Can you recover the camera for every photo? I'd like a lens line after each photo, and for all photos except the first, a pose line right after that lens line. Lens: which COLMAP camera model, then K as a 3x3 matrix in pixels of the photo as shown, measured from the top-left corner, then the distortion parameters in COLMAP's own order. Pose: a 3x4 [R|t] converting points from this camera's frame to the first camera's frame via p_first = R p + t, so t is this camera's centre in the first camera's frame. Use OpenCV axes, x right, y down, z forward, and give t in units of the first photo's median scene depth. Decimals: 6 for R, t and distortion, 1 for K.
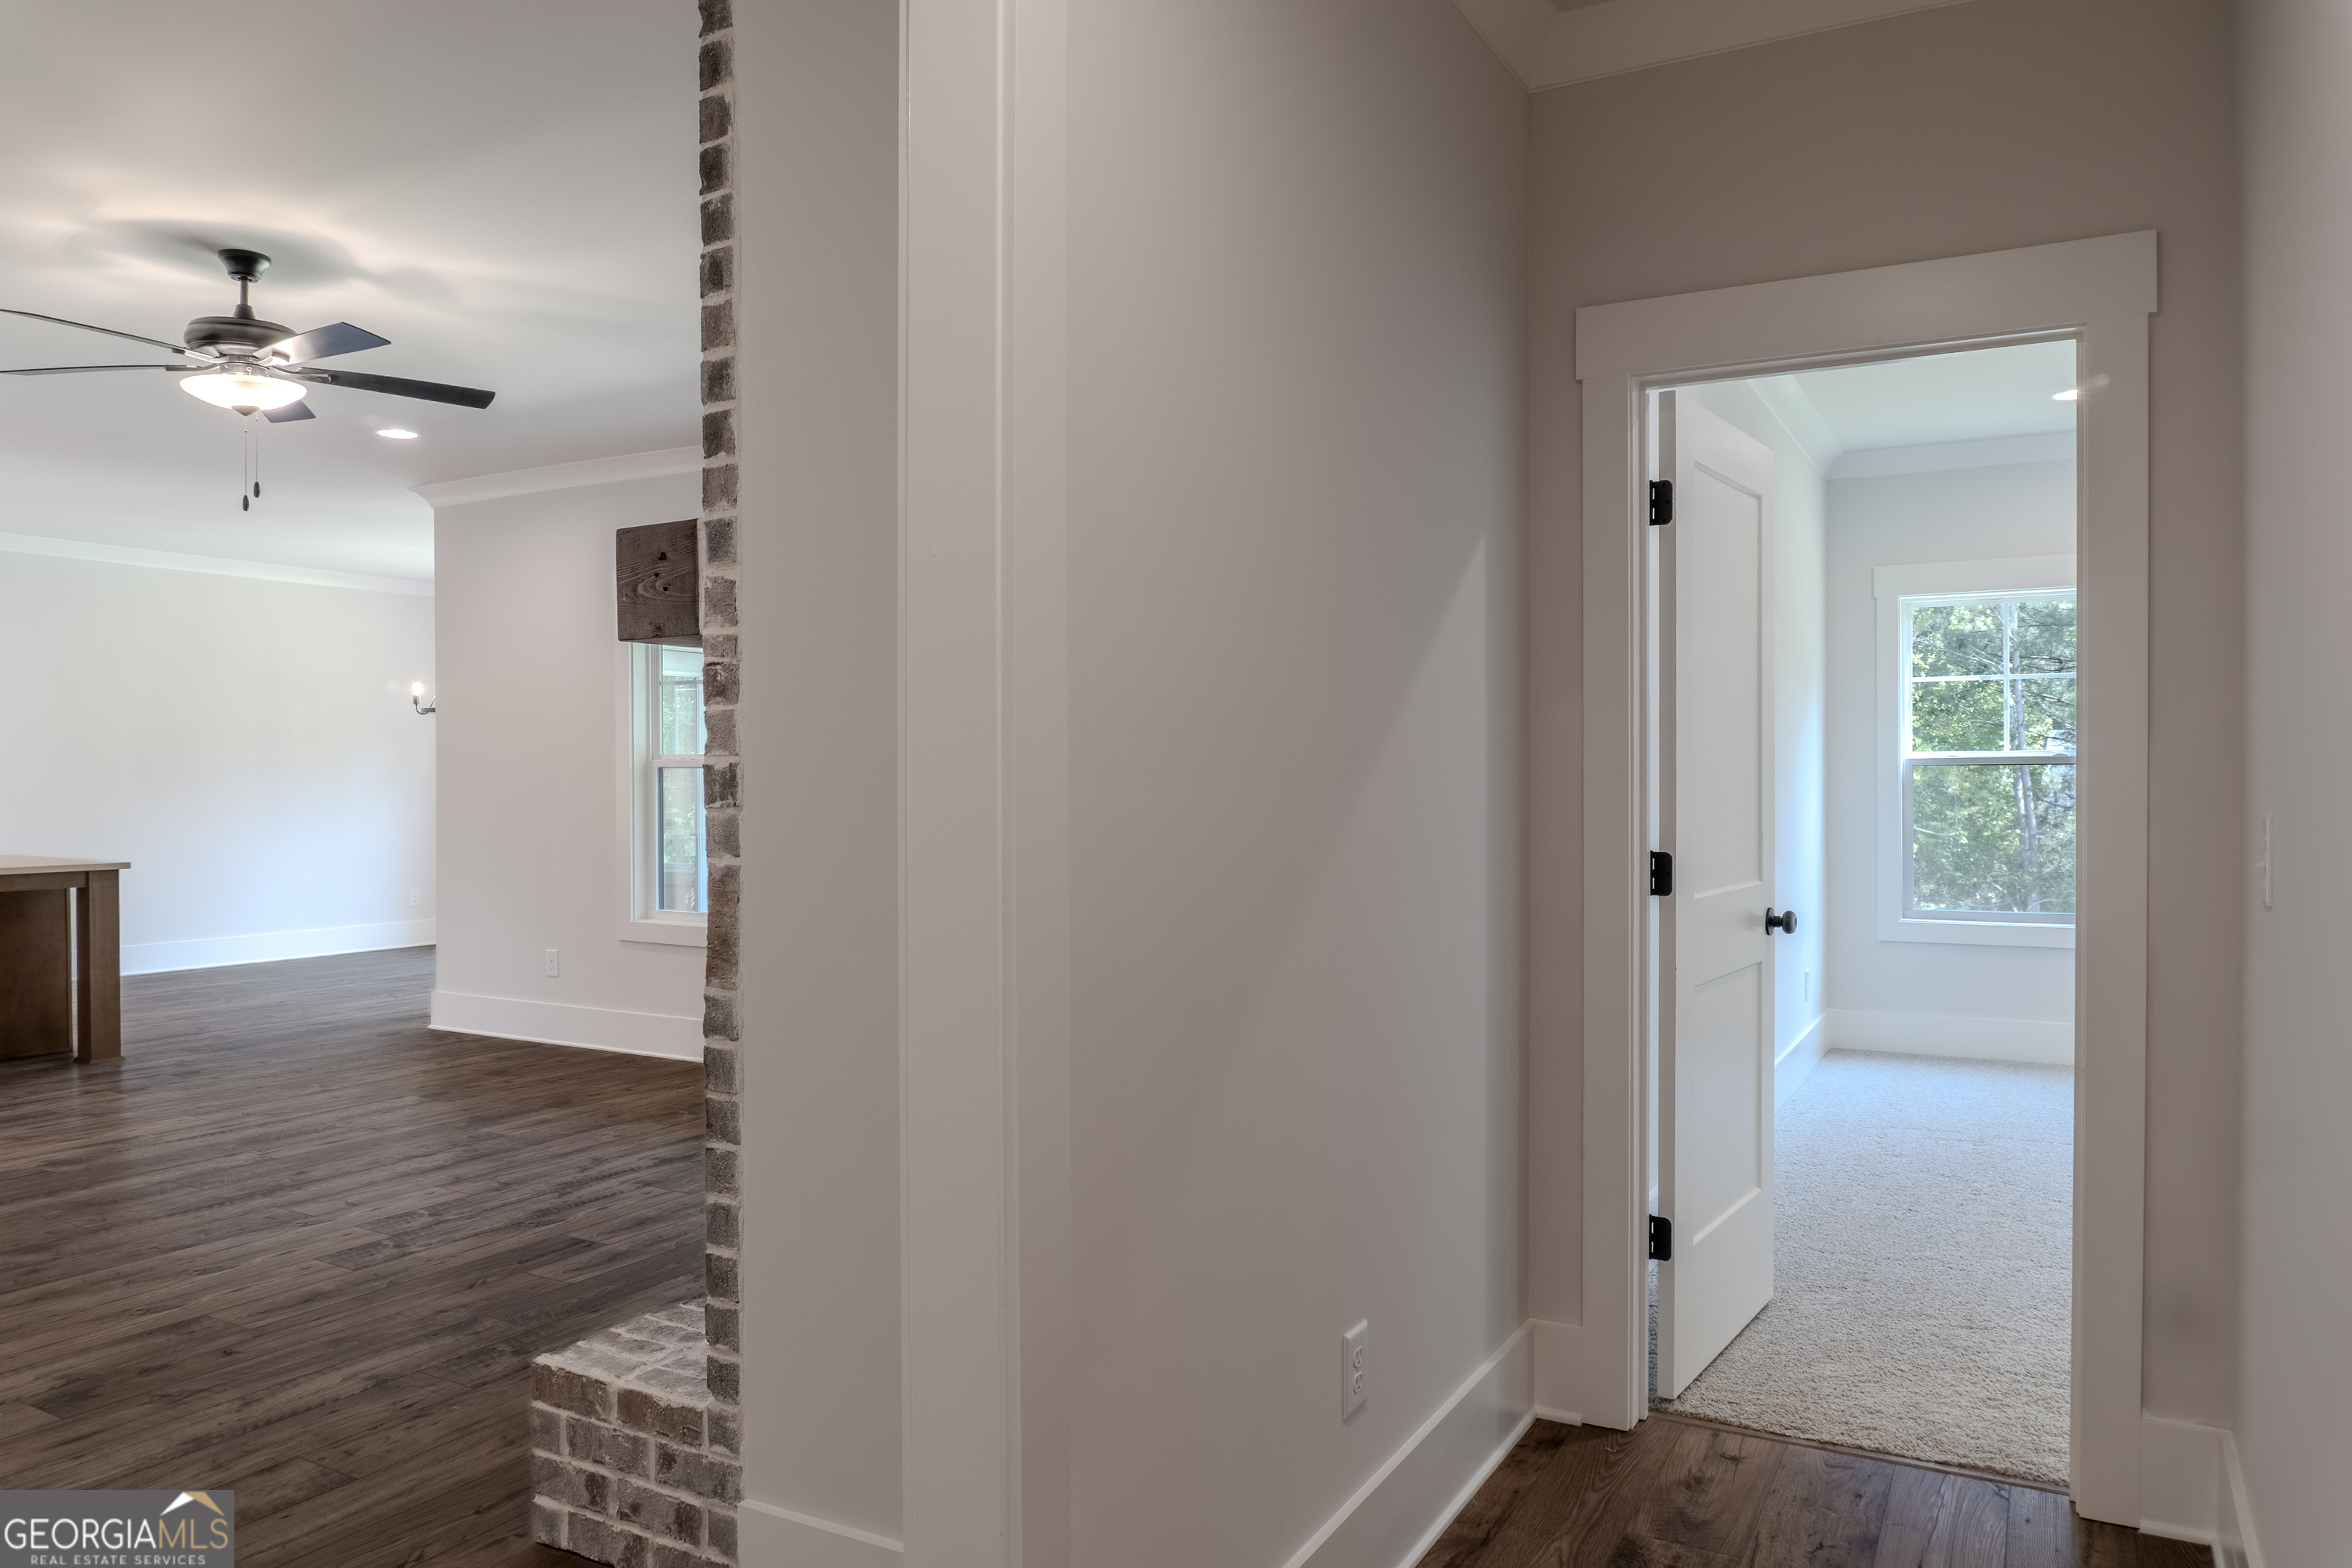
lens RADIAL K [[1582.5, 0, 1187.1], [0, 1582.5, 793.4], [0, 0, 1]] dist [-0.034733, 0.000419]
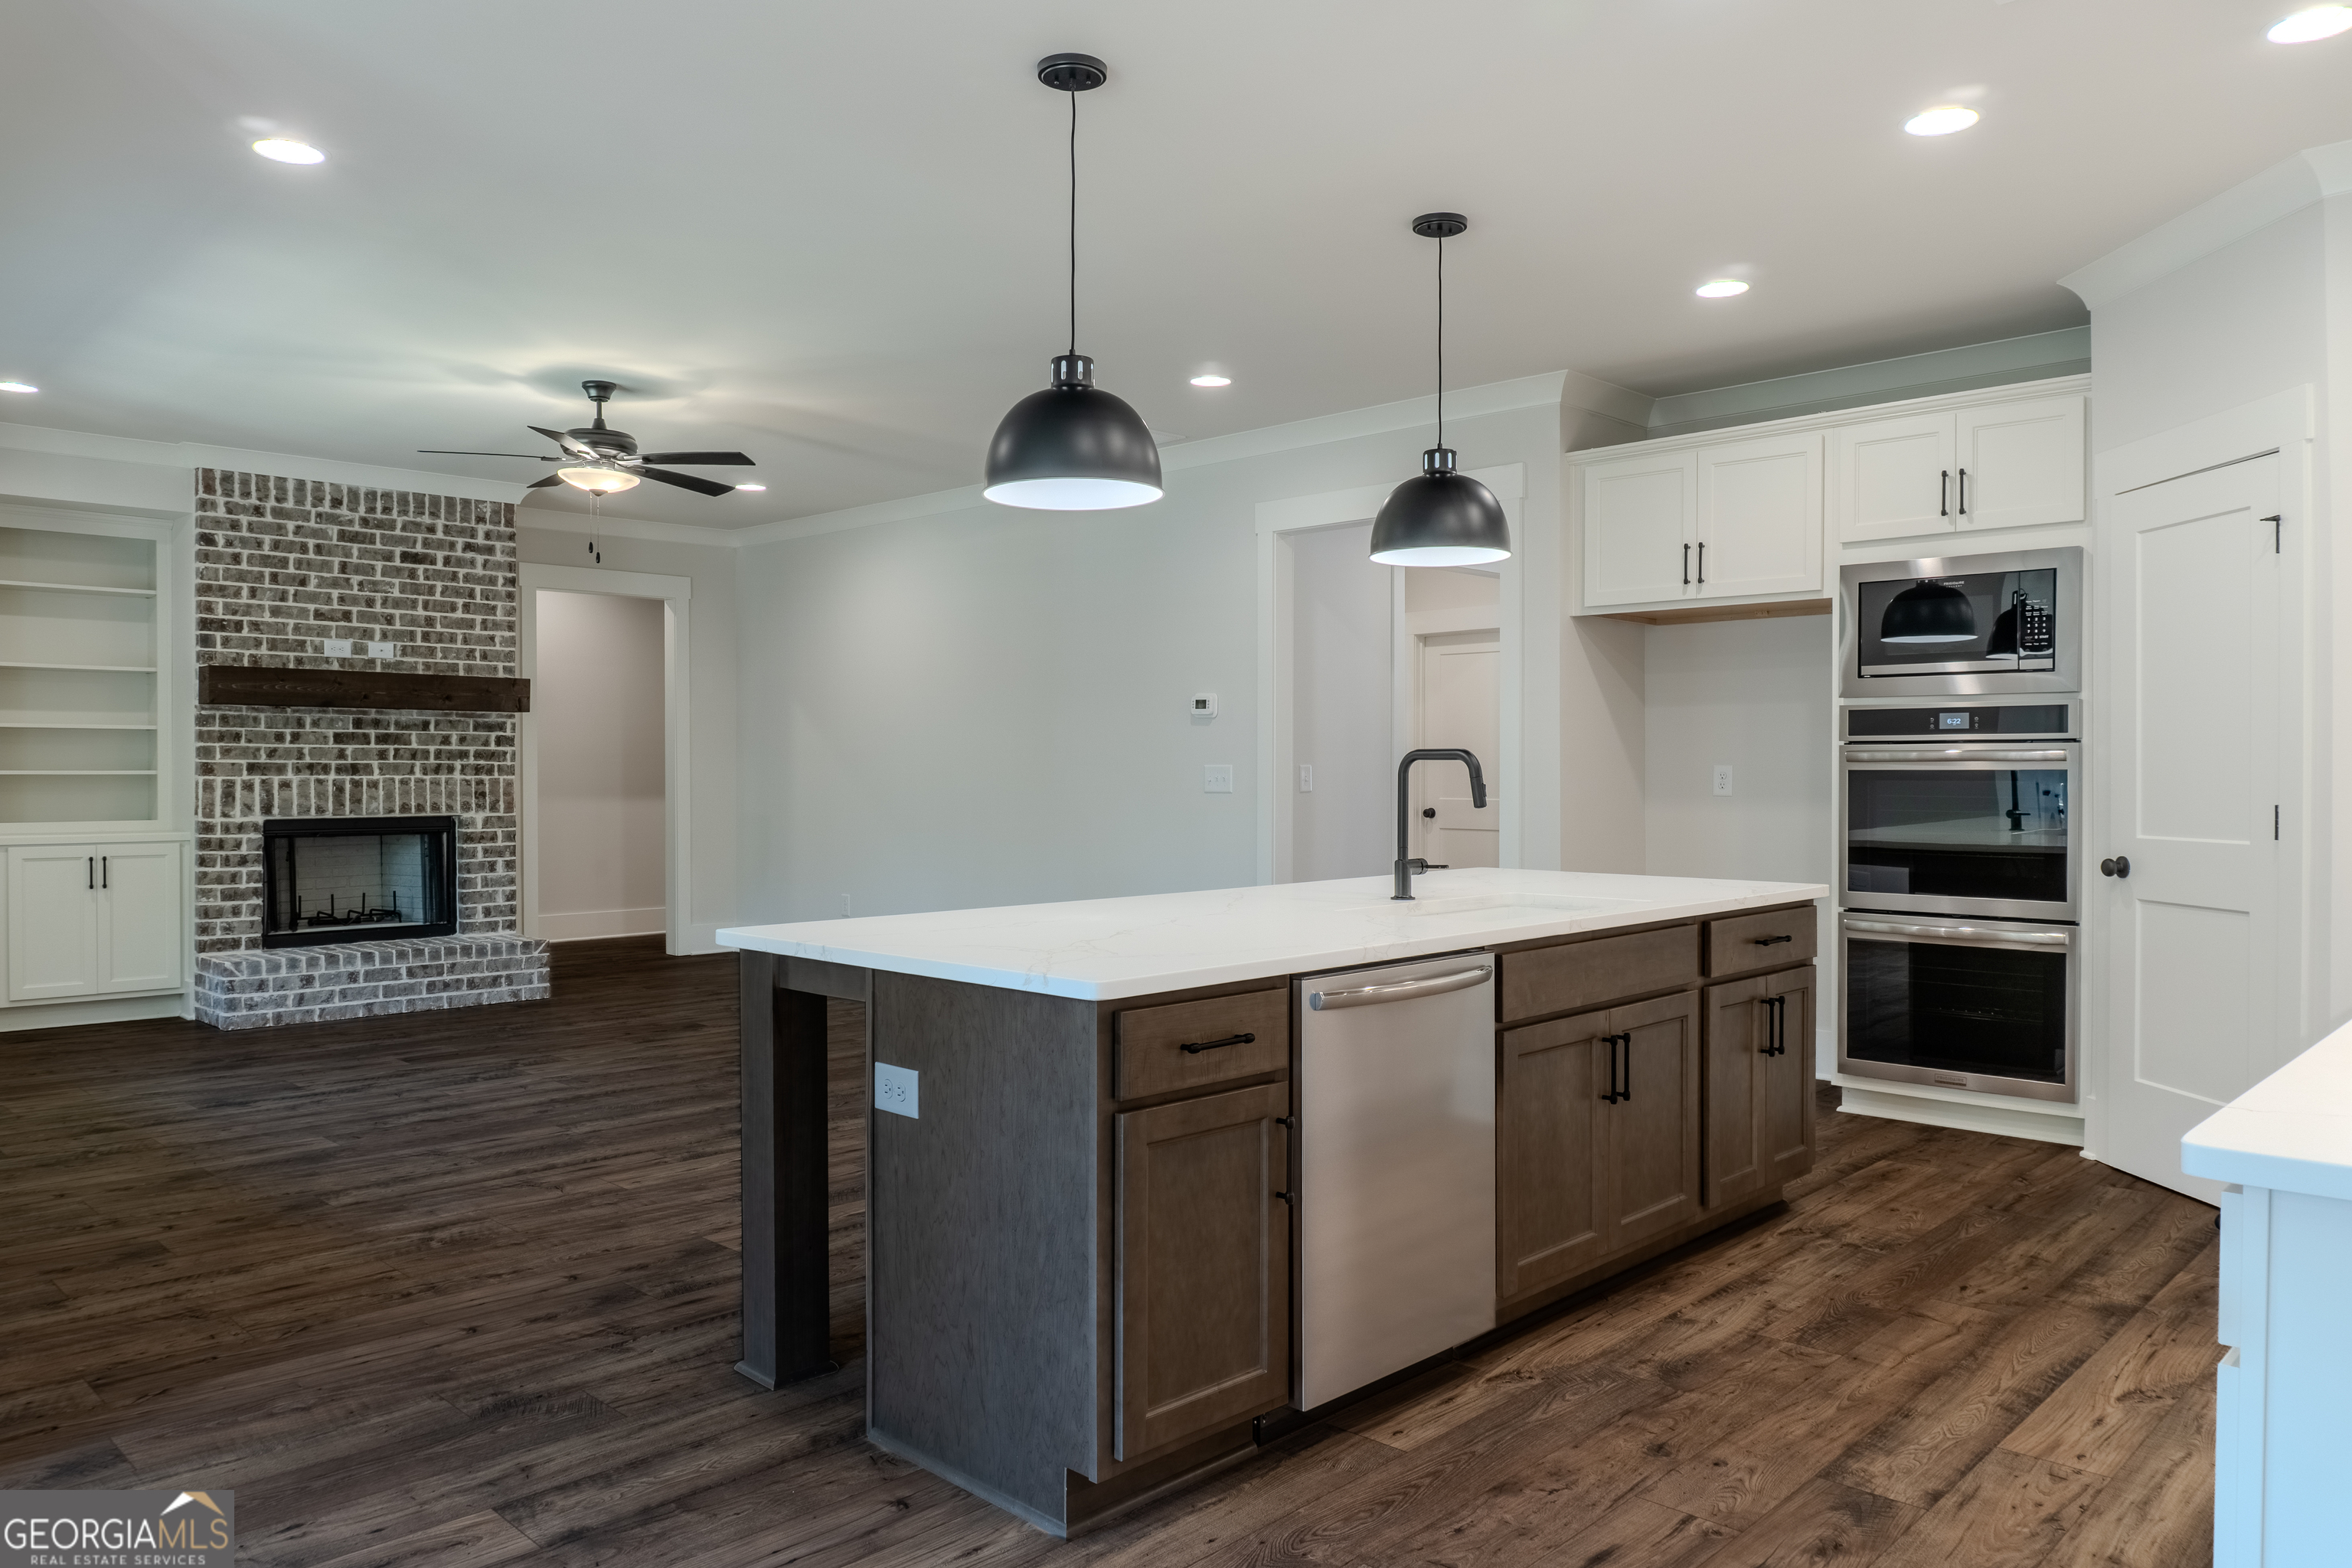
lens RADIAL K [[1589.1, 0, 1178.0], [0, 1589.1, 789.2], [0, 0, 1]] dist [-0.024579, -0.004303]
pose [[-0.966334, -0.005103, 0.257241, -1.504753], [0.001326, 0.999691, 0.024811, -0.010091], [-0.257288, 0.024316, -0.966029, 2.290331]]
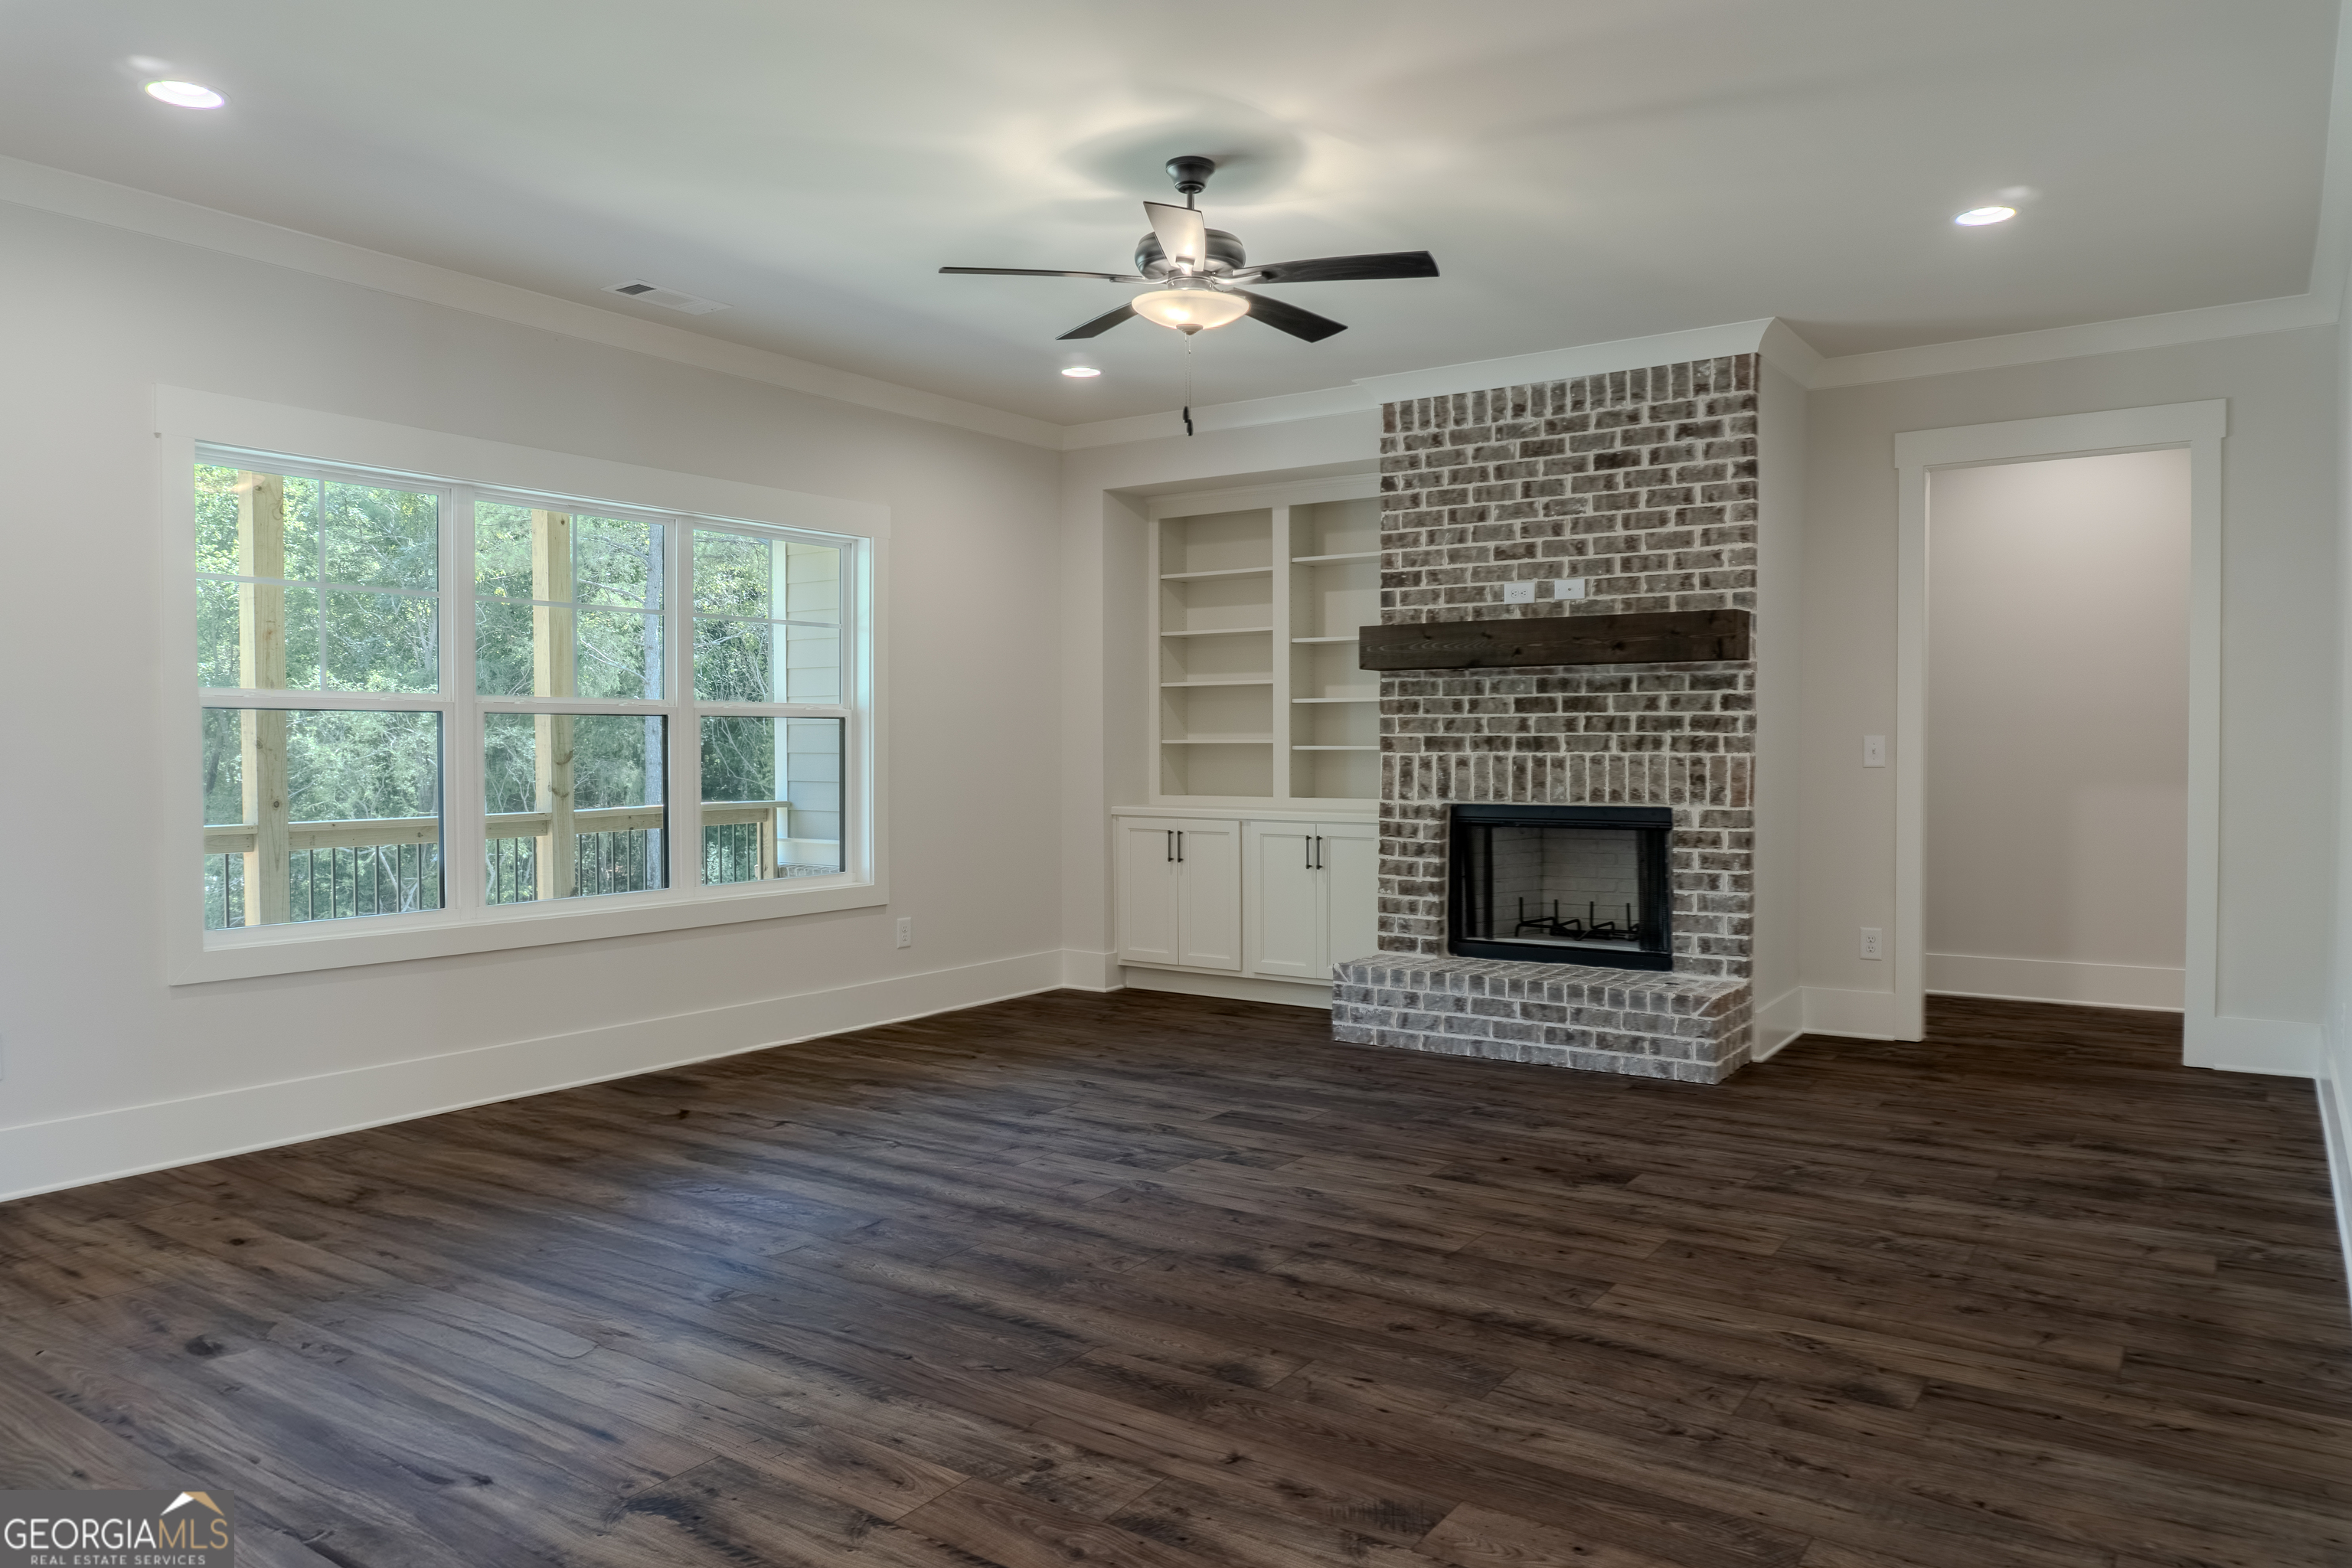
lens RADIAL K [[1582.5, 0, 1187.1], [0, 1582.5, 793.4], [0, 0, 1]] dist [-0.034733, 0.000419]
pose [[0.094934, -0.032603, 0.994949, -1.582850], [0.016356, 0.999380, 0.031188, 0.006374], [-0.995349, 0.013312, 0.095409, 0.922913]]
